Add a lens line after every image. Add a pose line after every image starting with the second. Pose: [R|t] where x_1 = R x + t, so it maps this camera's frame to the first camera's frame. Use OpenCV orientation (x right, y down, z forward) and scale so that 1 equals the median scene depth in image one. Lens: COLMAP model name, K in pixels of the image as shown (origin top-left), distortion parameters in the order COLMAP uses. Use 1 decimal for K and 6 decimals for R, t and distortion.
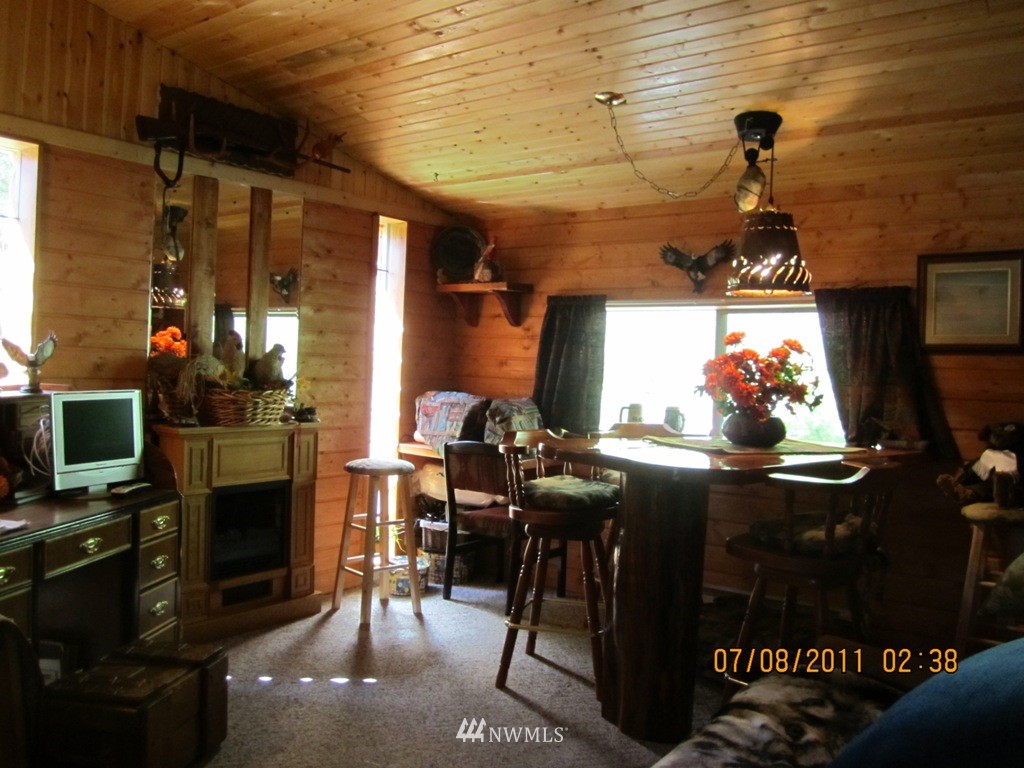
lens RADIAL K [[847.8, 0, 511.1], [0, 847.8, 382.9], [0, 0, 1]] dist [0.000053, -0.000042]
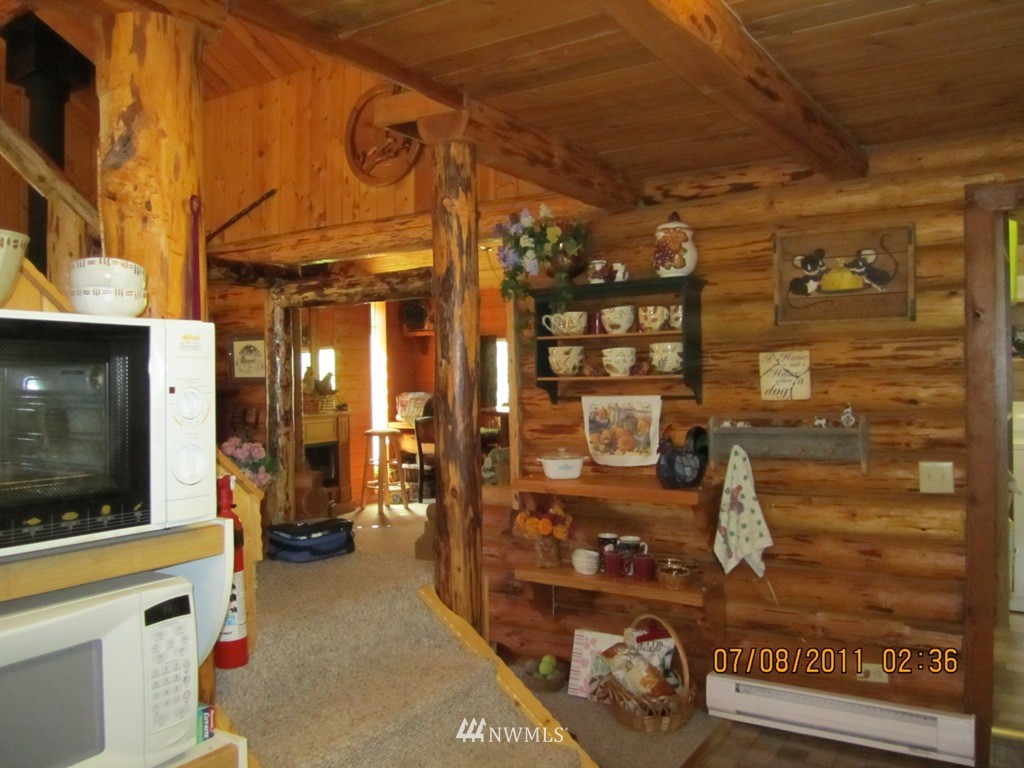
lens RADIAL K [[847.8, 0, 512.7], [0, 847.8, 384.1], [0, 0, 1]] dist [0.000053, -0.000042]
pose [[0.995250, -0.062136, 0.074949, 0.001317], [0.062809, 0.998003, -0.006663, 0.019284], [-0.074386, 0.011339, 0.997165, -0.854946]]
